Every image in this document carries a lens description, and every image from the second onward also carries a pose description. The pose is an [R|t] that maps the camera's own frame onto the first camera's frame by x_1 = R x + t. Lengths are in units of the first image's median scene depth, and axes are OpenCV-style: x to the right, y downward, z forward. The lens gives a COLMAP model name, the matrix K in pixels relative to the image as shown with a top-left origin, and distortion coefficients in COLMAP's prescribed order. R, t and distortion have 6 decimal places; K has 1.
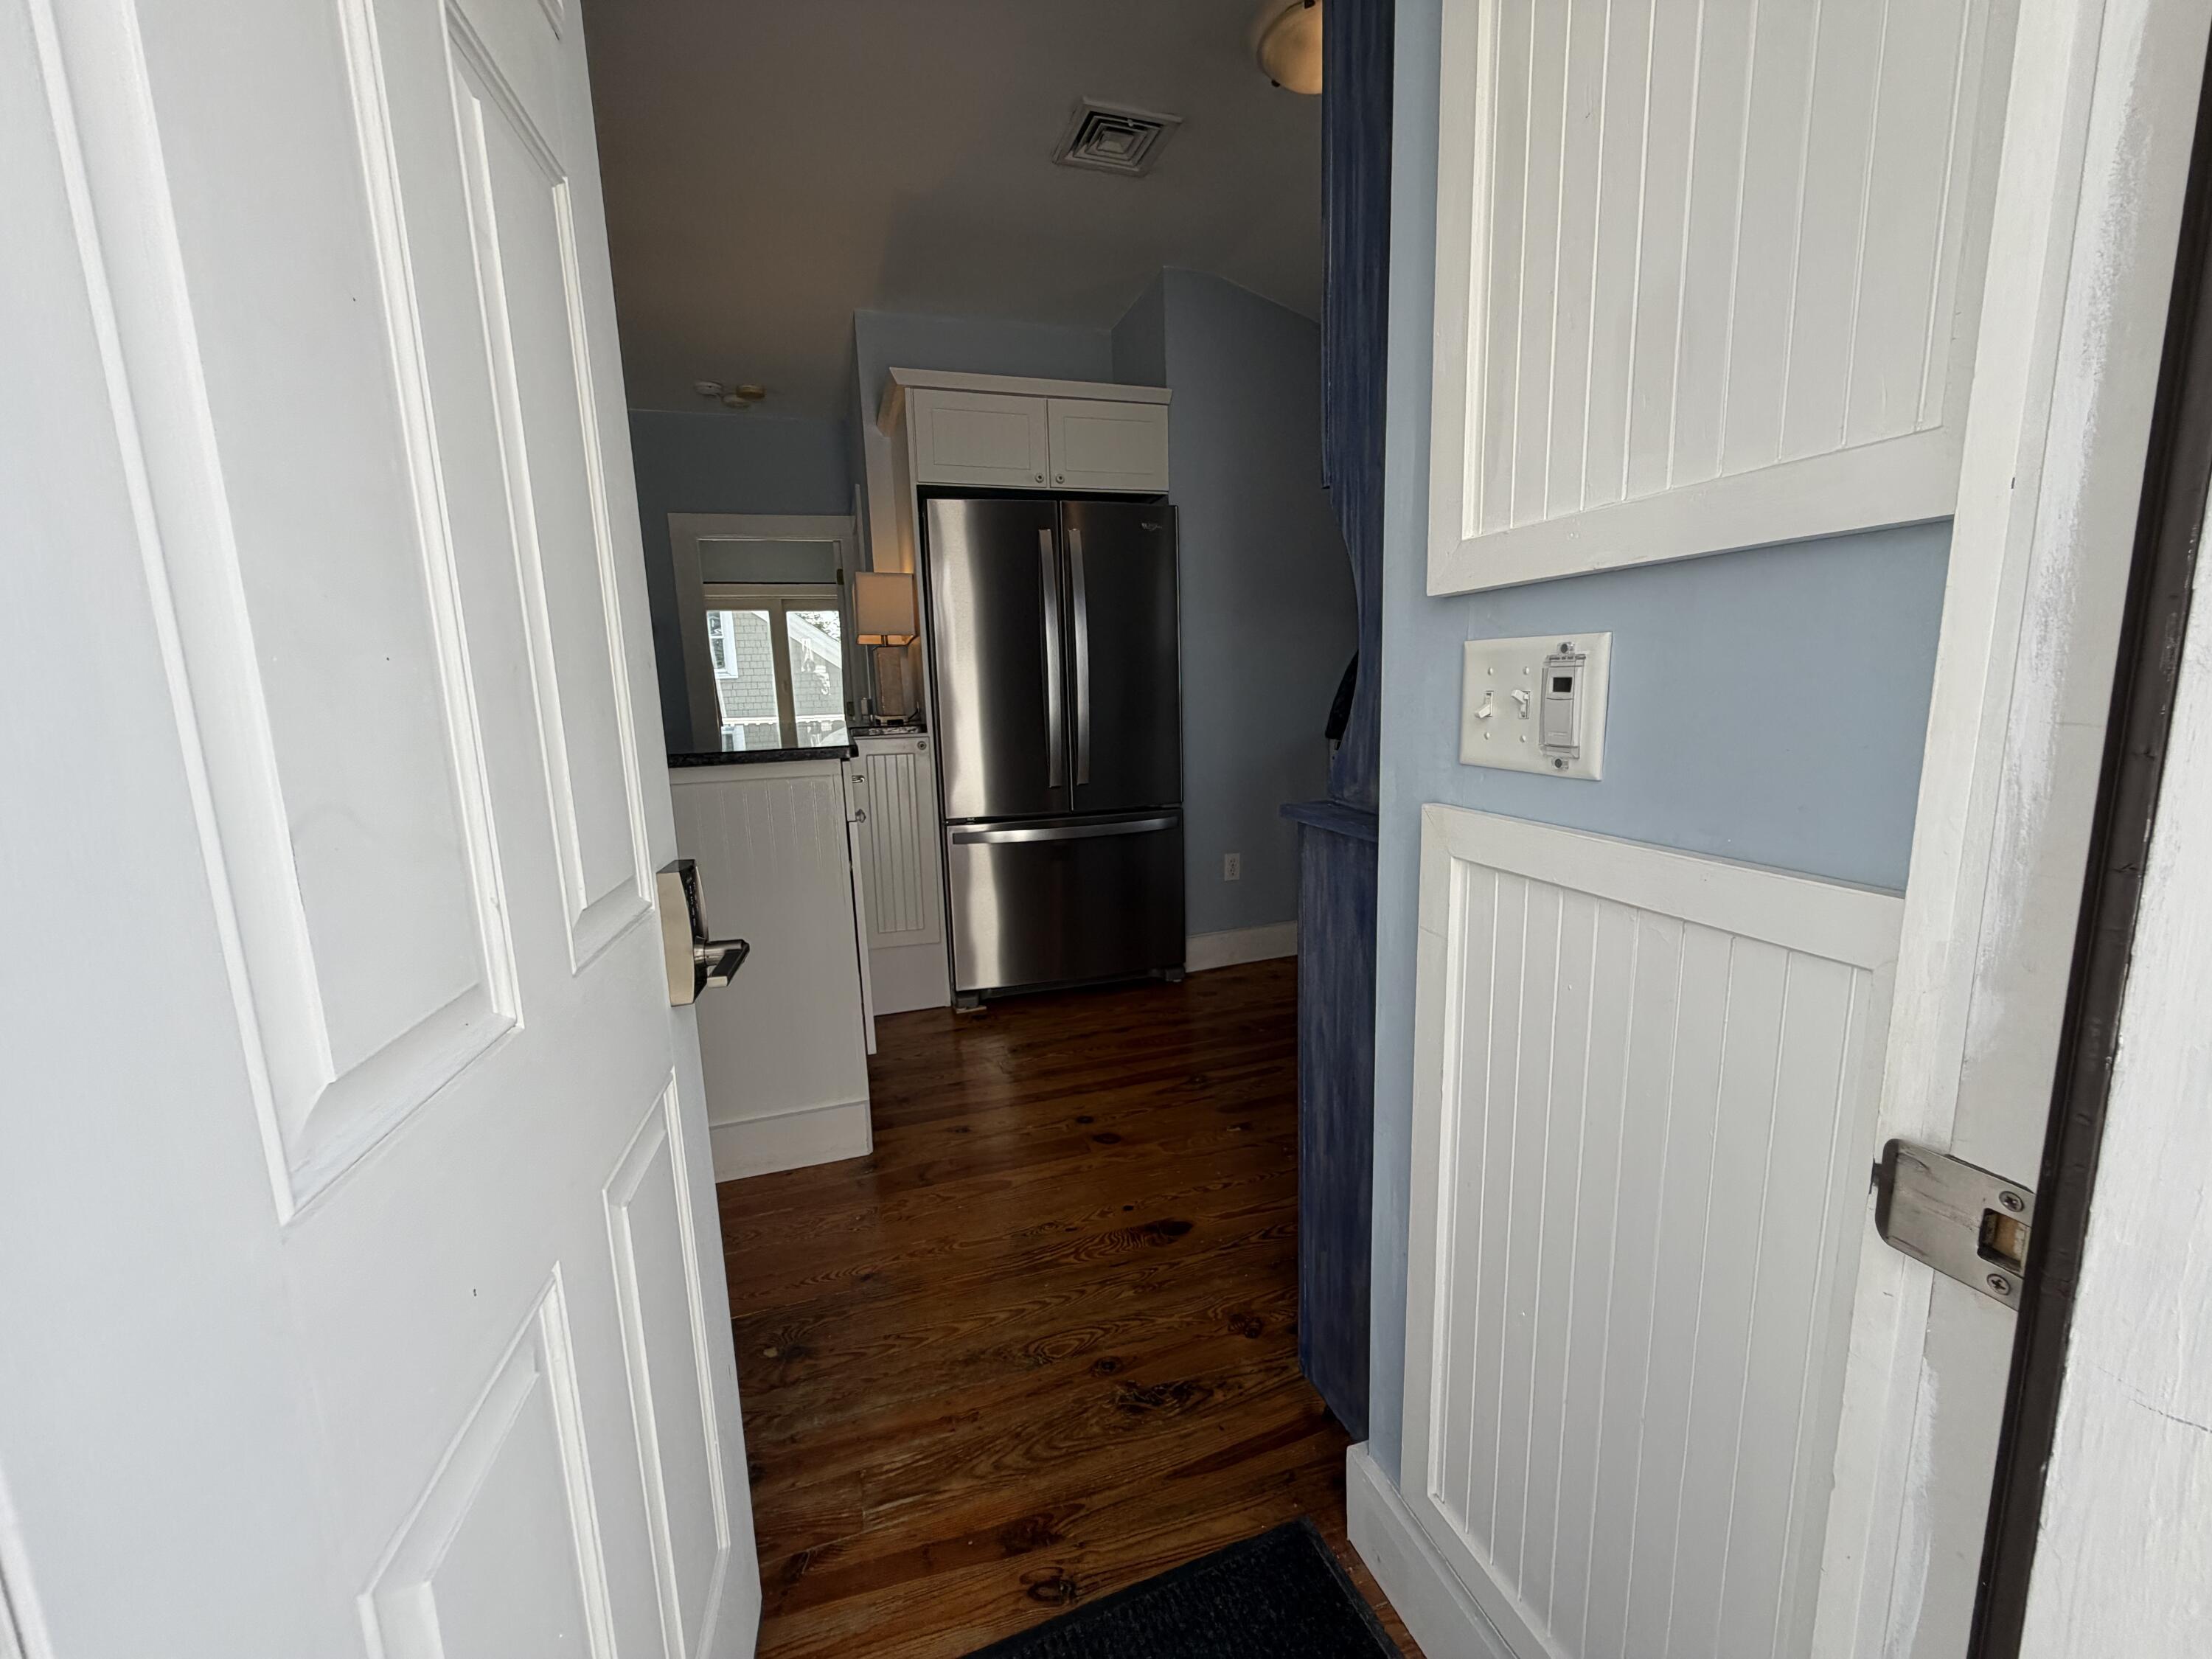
lens RADIAL K [[884.7, 0, 1095.6], [0, 884.7, 829.7], [0, 0, 1]] dist [-0.005657, 0.001059]
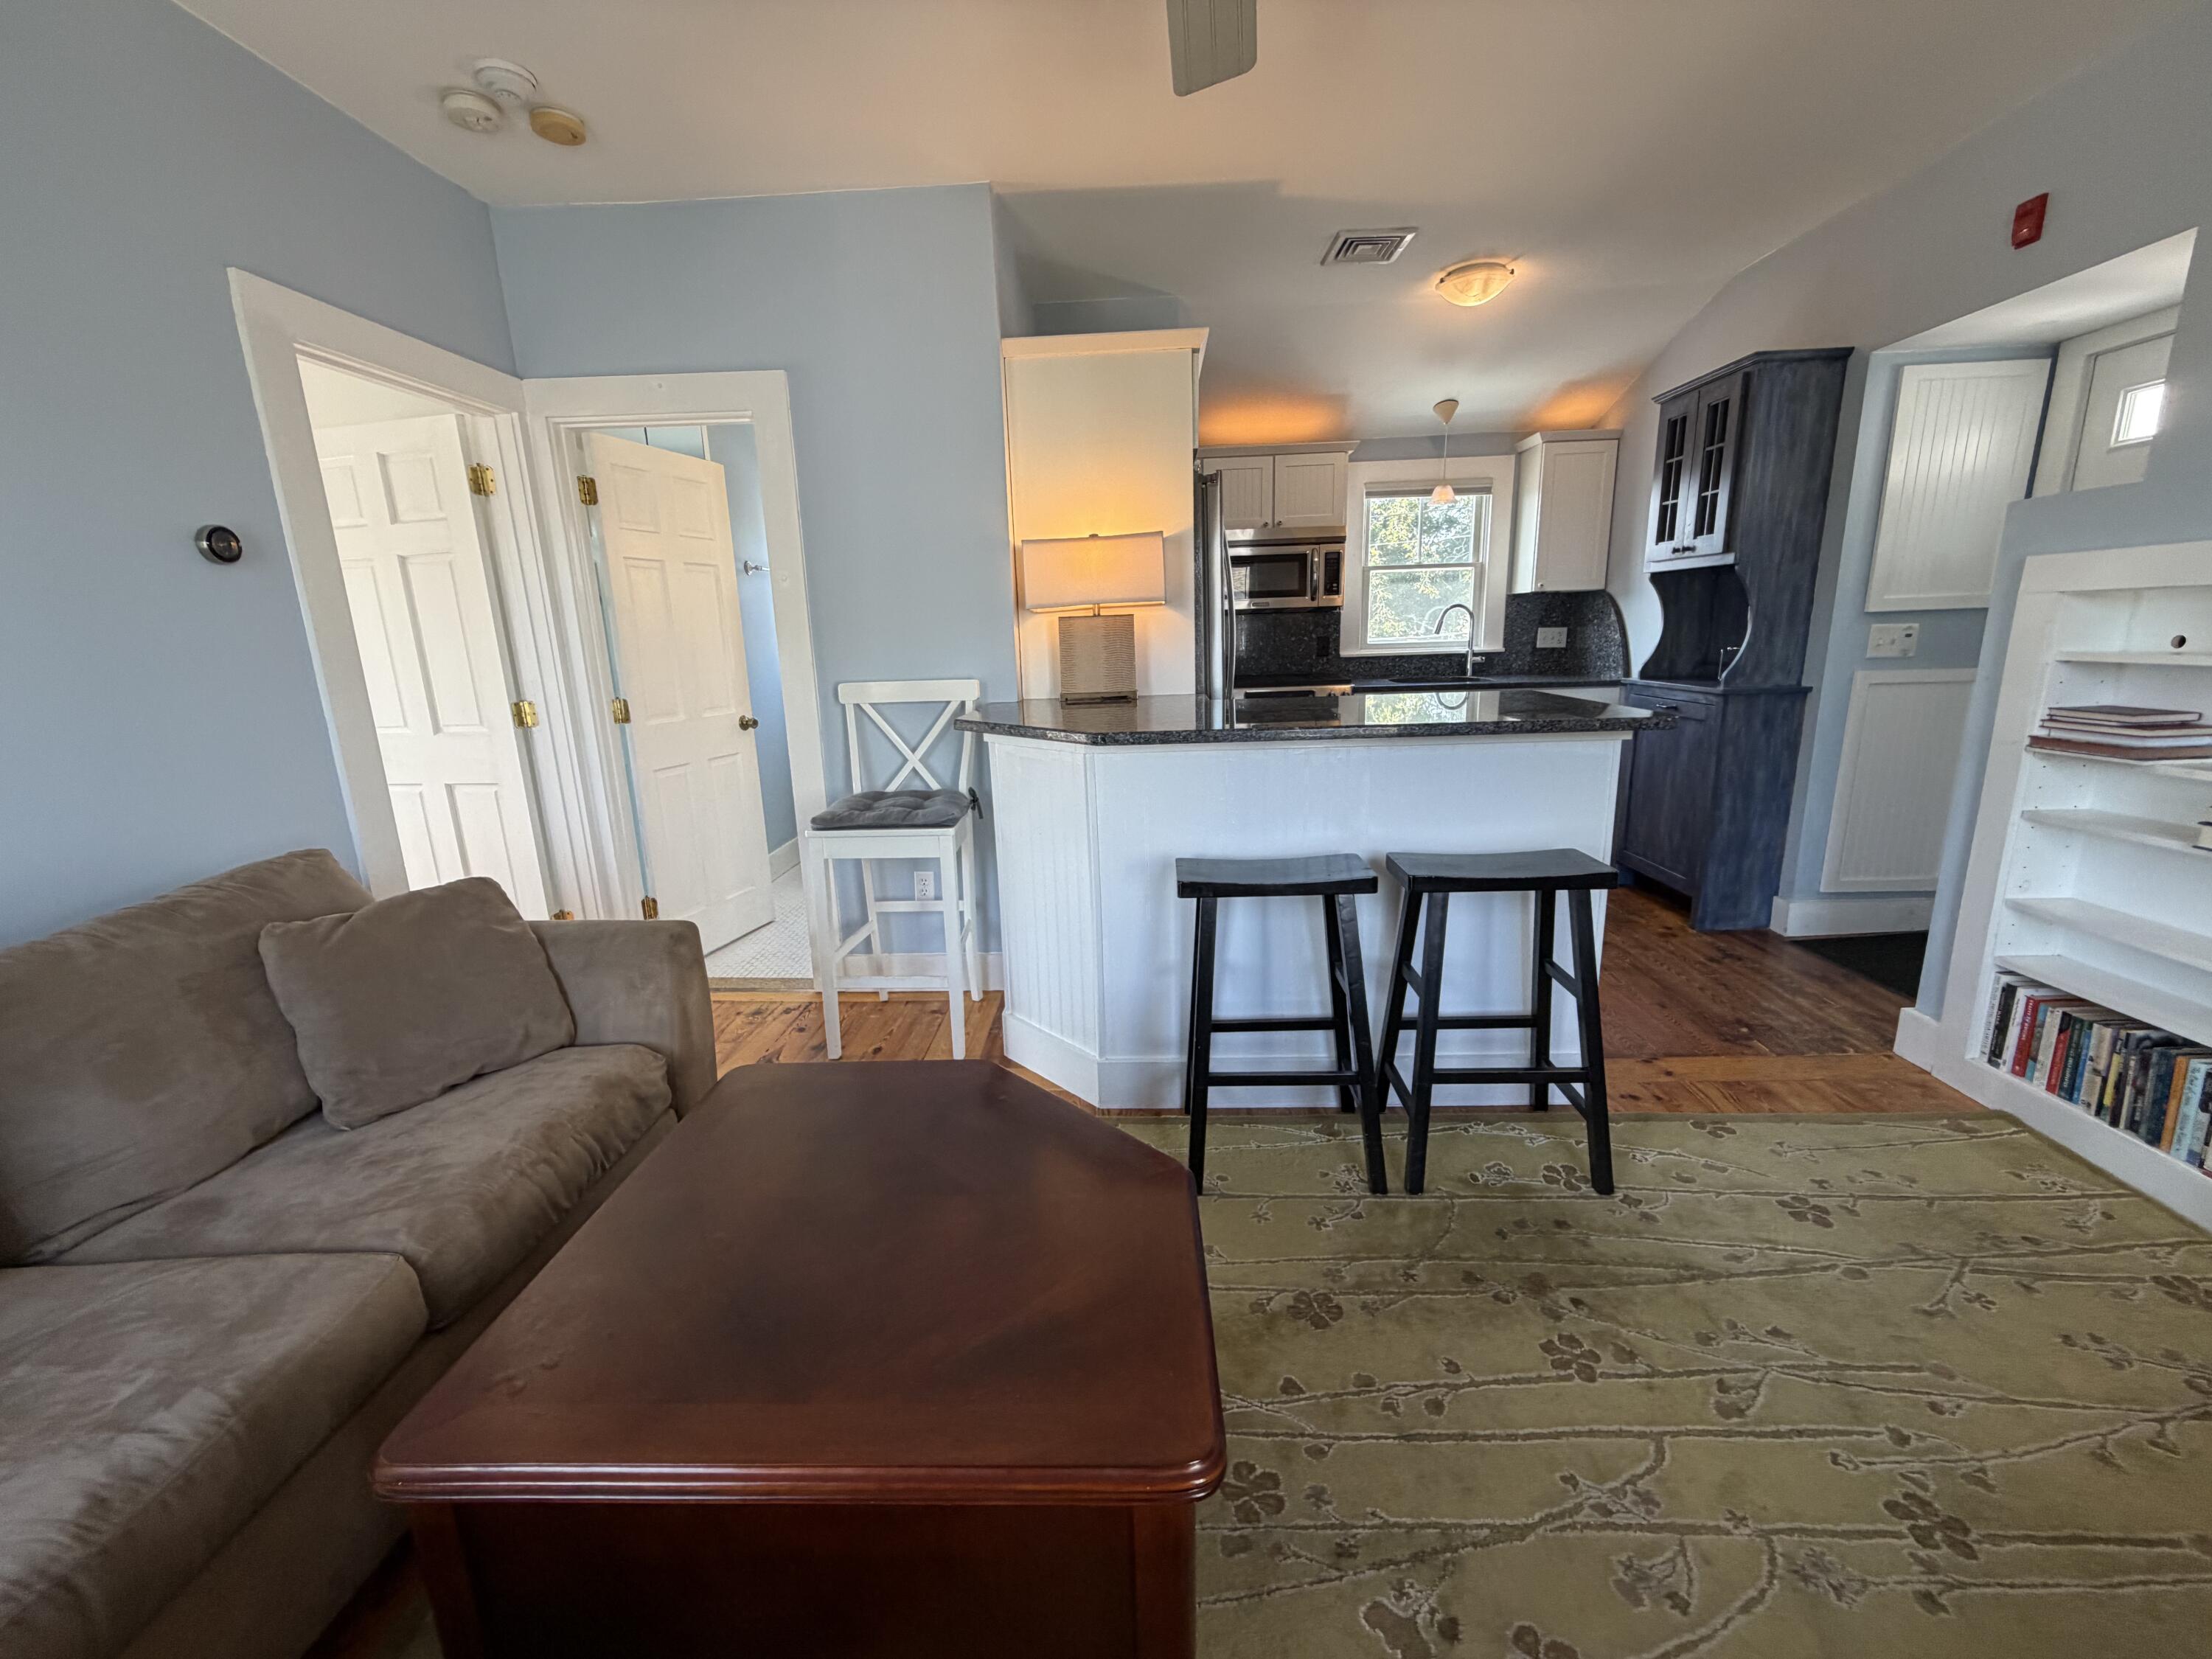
lens RADIAL K [[884.7, 0, 1104.2], [0, 884.7, 825.9], [0, 0, 1]] dist [-0.005657, 0.001059]
pose [[0.335824, -0.184044, 0.923769, -1.604690], [0.177641, 0.975501, 0.129772, -0.167679], [-0.925022, 0.120518, 0.360291, 1.039542]]
